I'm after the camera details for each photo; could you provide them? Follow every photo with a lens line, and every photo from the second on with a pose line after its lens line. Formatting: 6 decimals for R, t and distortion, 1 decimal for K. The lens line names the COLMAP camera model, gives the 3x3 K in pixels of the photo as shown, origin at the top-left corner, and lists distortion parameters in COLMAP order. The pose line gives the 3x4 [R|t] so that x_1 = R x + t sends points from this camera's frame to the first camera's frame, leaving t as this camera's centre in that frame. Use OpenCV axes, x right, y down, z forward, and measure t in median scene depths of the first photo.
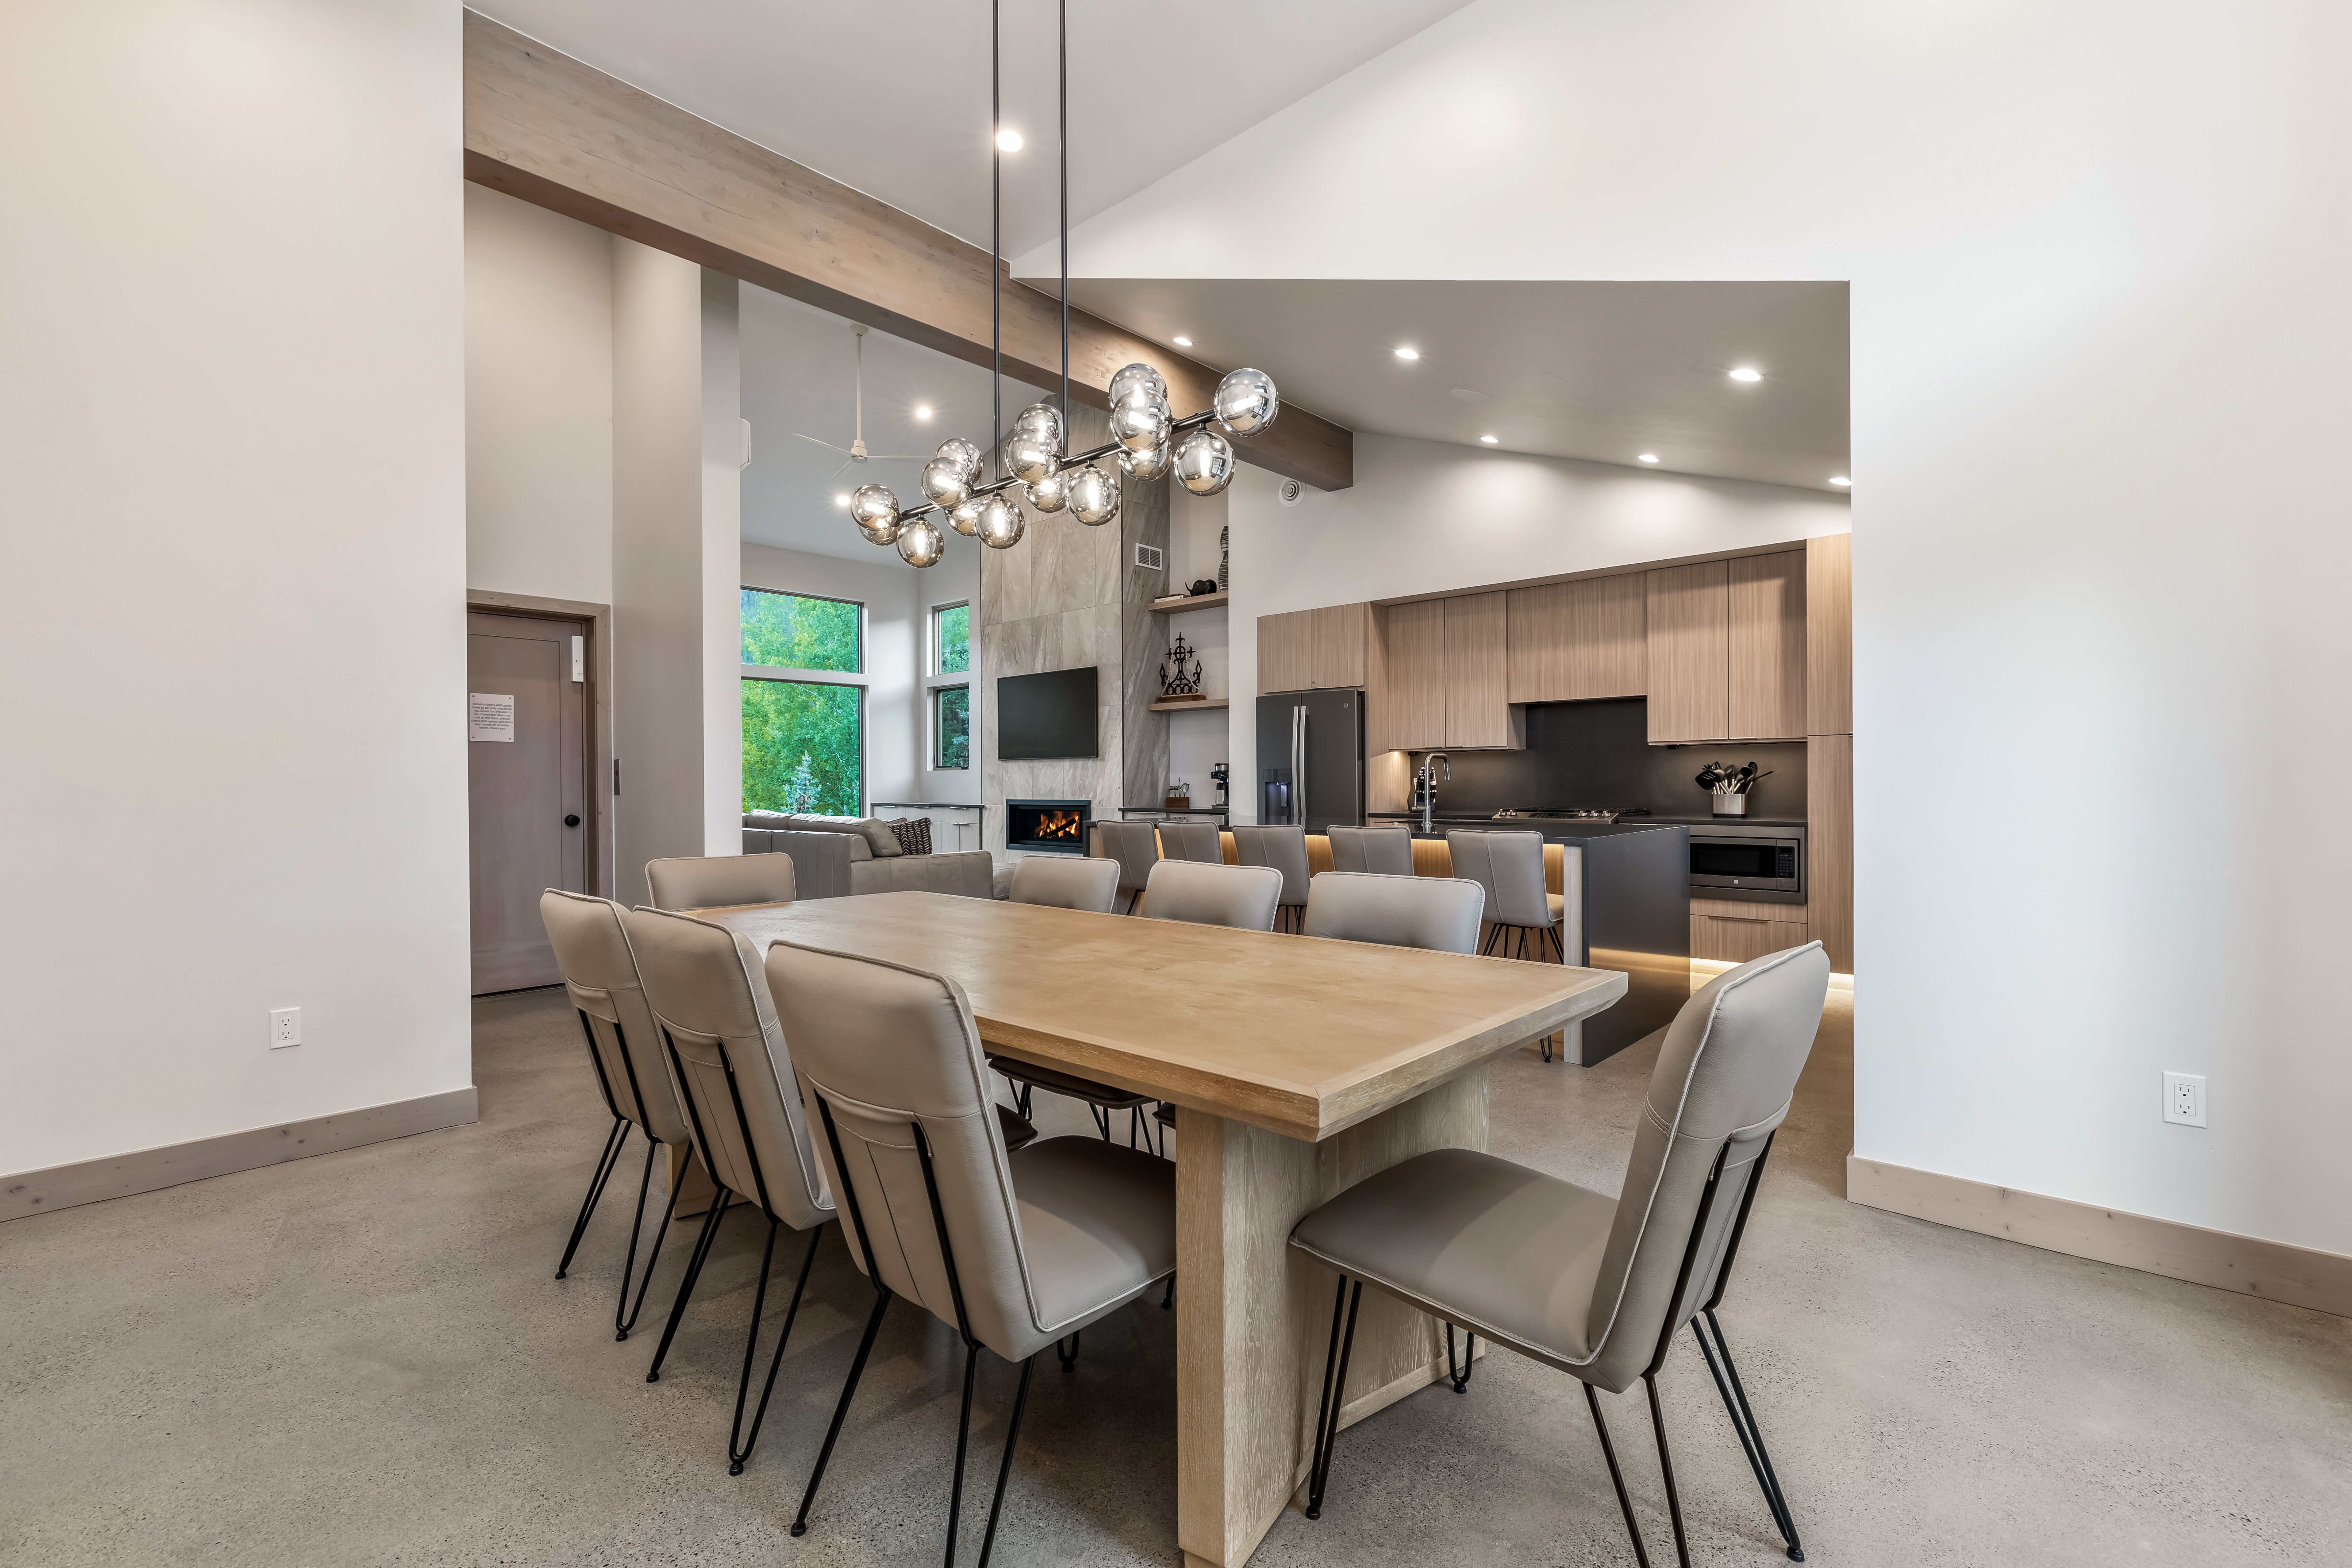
lens RADIAL K [[1017.9, 0, 1179.3], [0, 1017.9, 782.5], [0, 0, 1]] dist [0.000949, -0.000623]
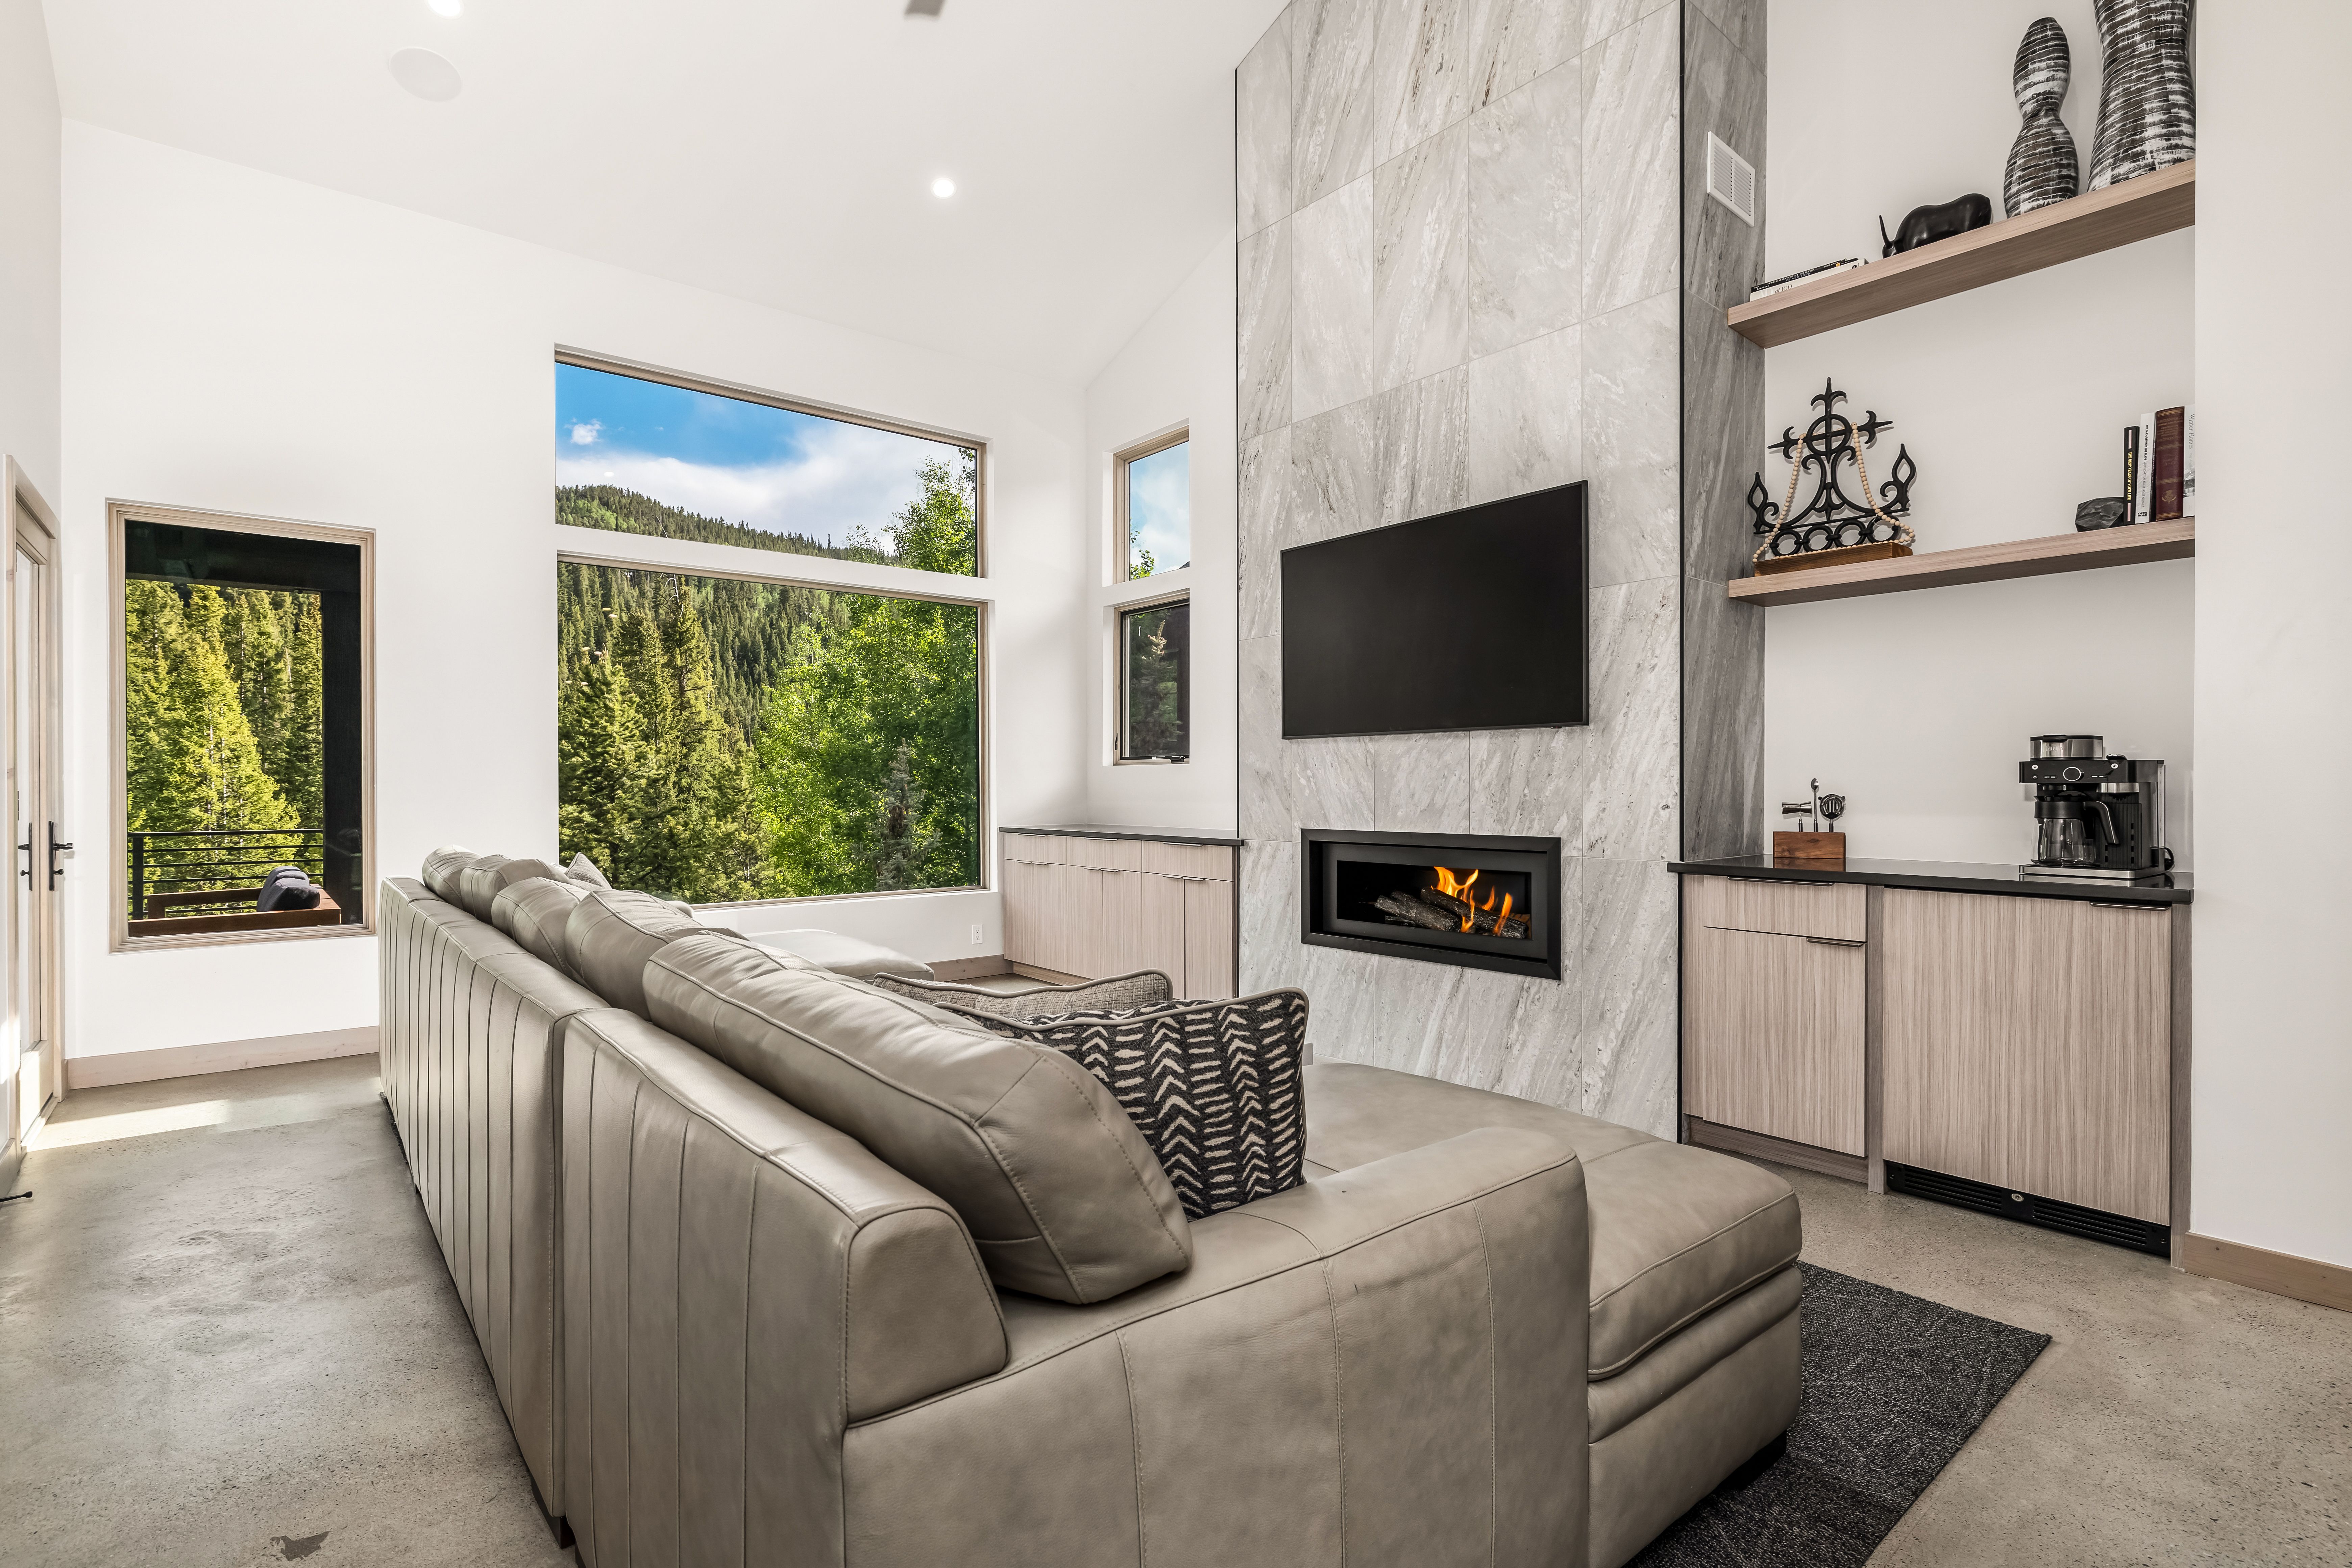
lens RADIAL K [[1110.9, 0, 1176.6], [0, 1110.9, 789.8], [0, 0, 1]] dist [0.001502, 0.000597]
pose [[0.990729, 0.002608, -0.135825, -0.214165], [-0.001933, 0.999985, 0.005103, -0.003202], [0.135836, -0.004793, 0.990720, 0.706421]]
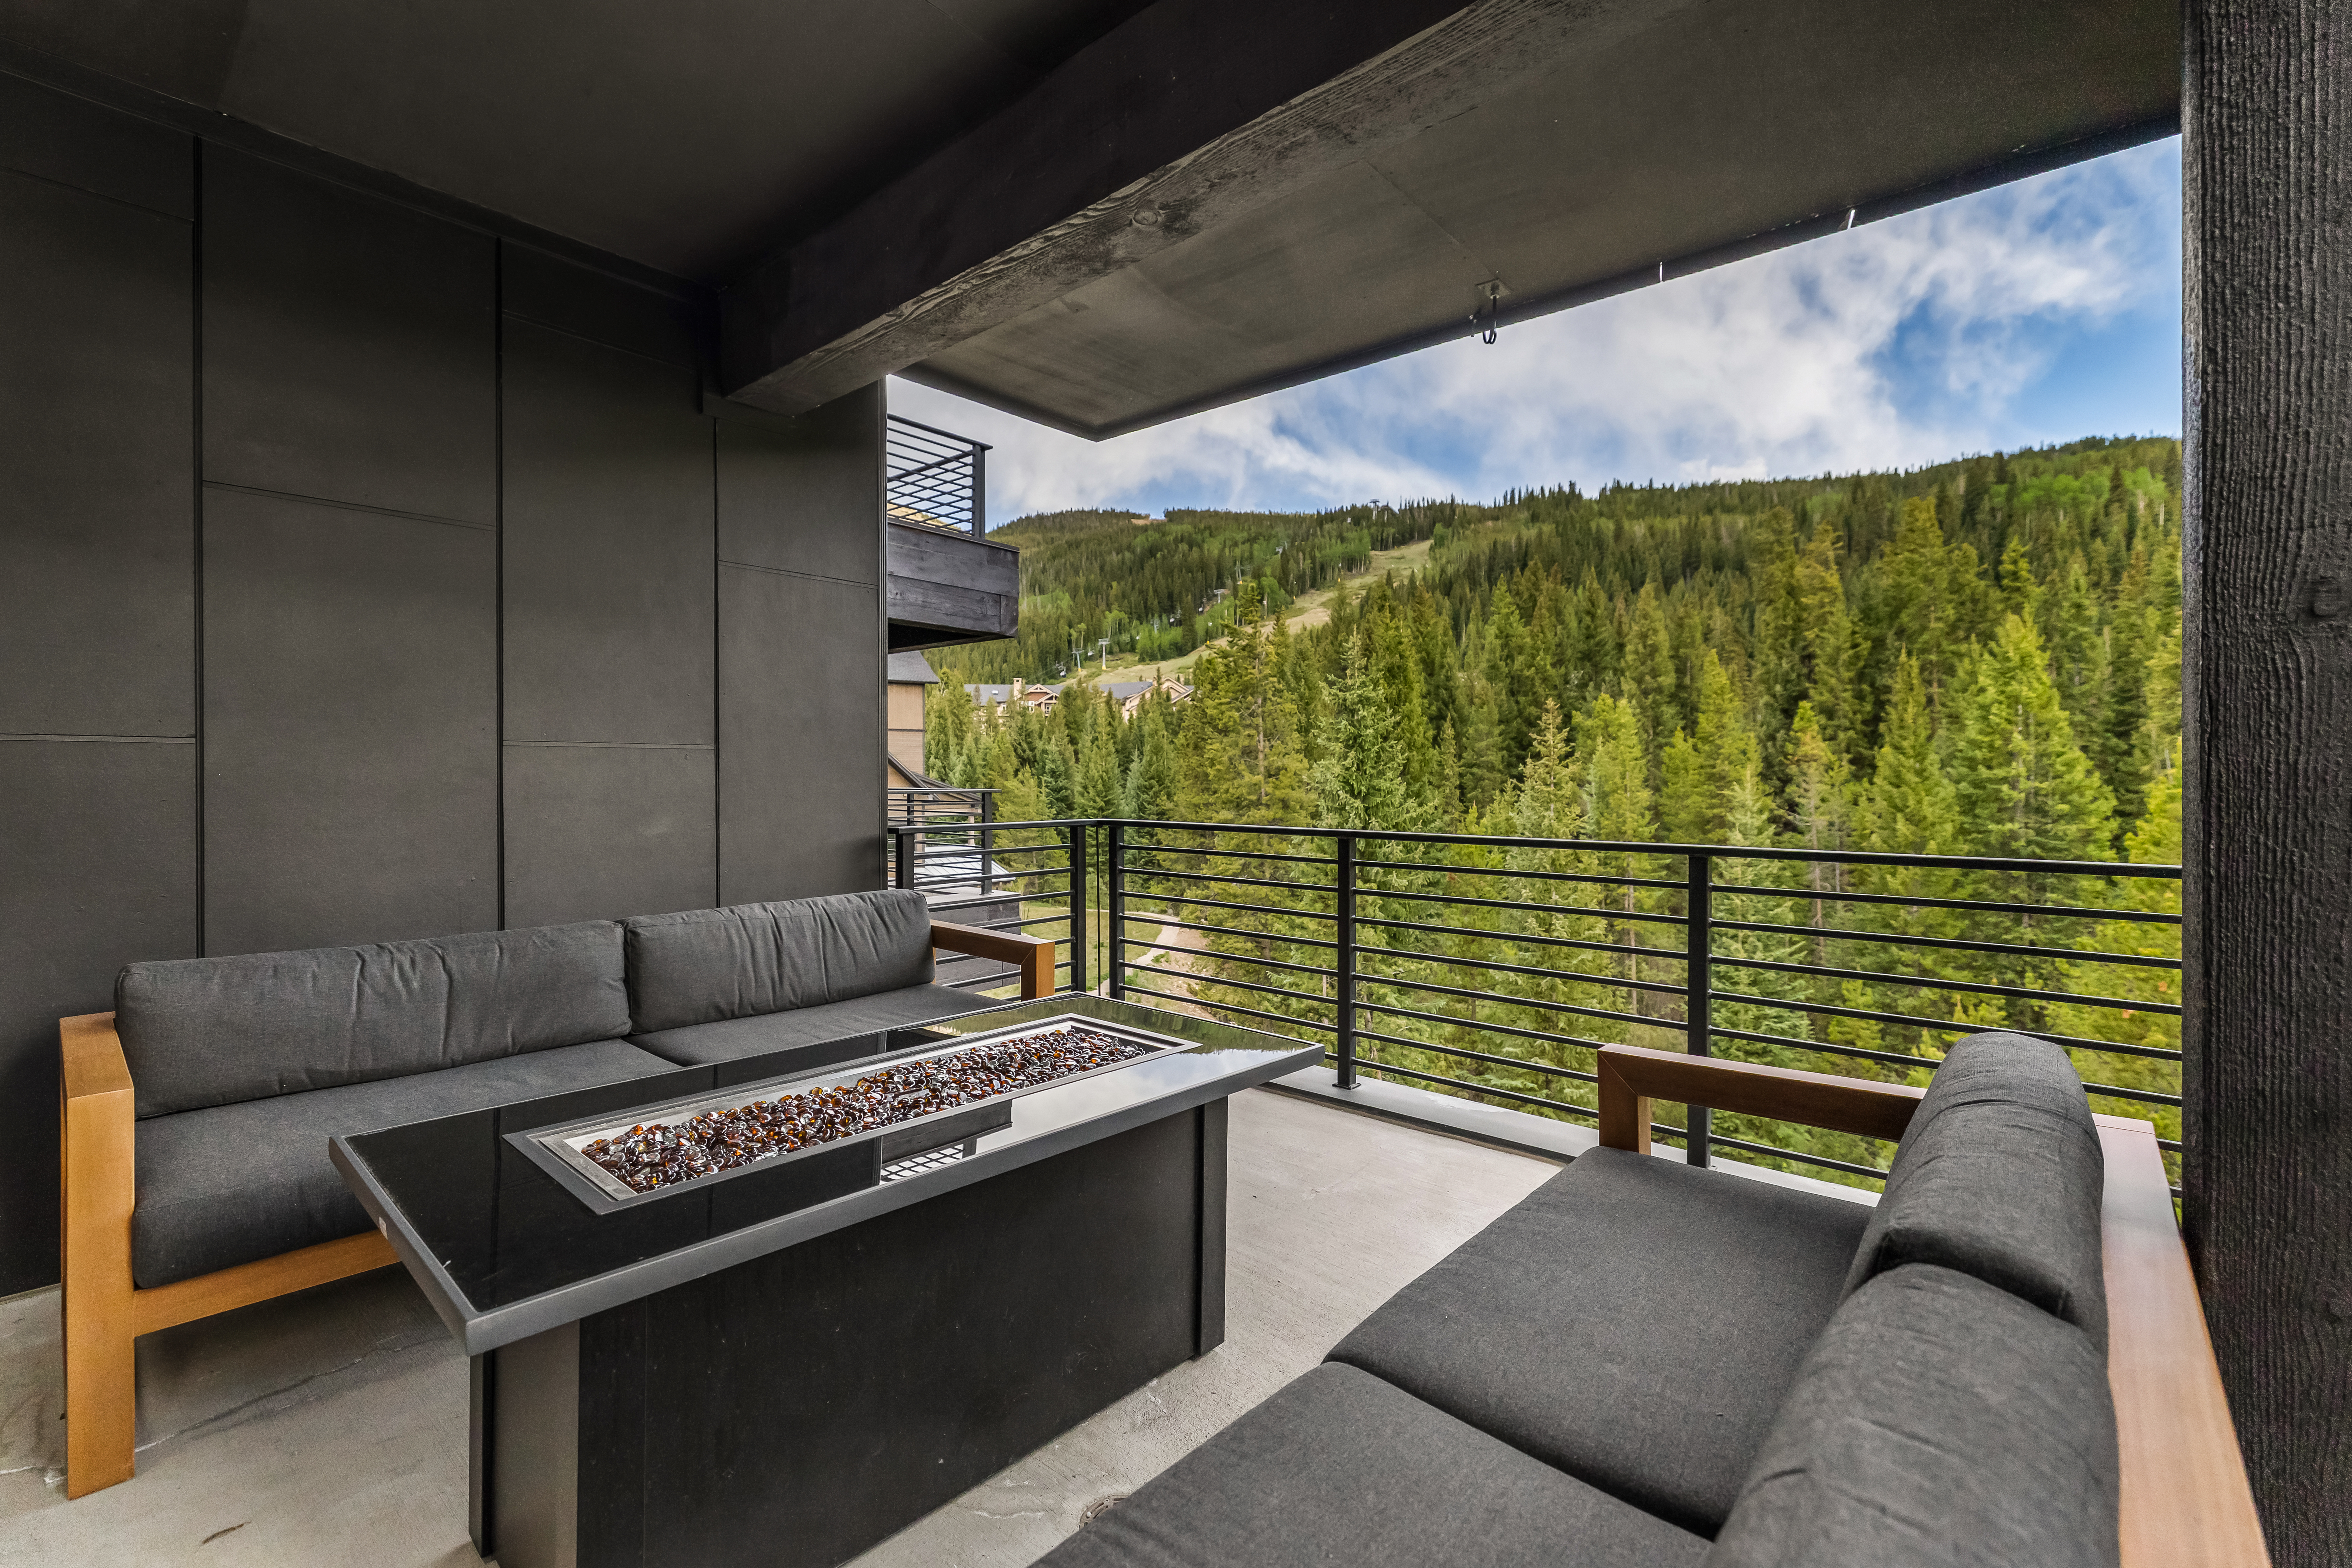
lens RADIAL K [[1017.9, 0, 1162.4], [0, 1017.9, 781.8], [0, 0, 1]] dist [0.000949, -0.000623]
pose [[0.010101, 0.014400, -0.999845, -0.835015], [0.004412, 0.999886, 0.014445, 0.011629], [0.999939, -0.004558, 0.010036, 1.332251]]
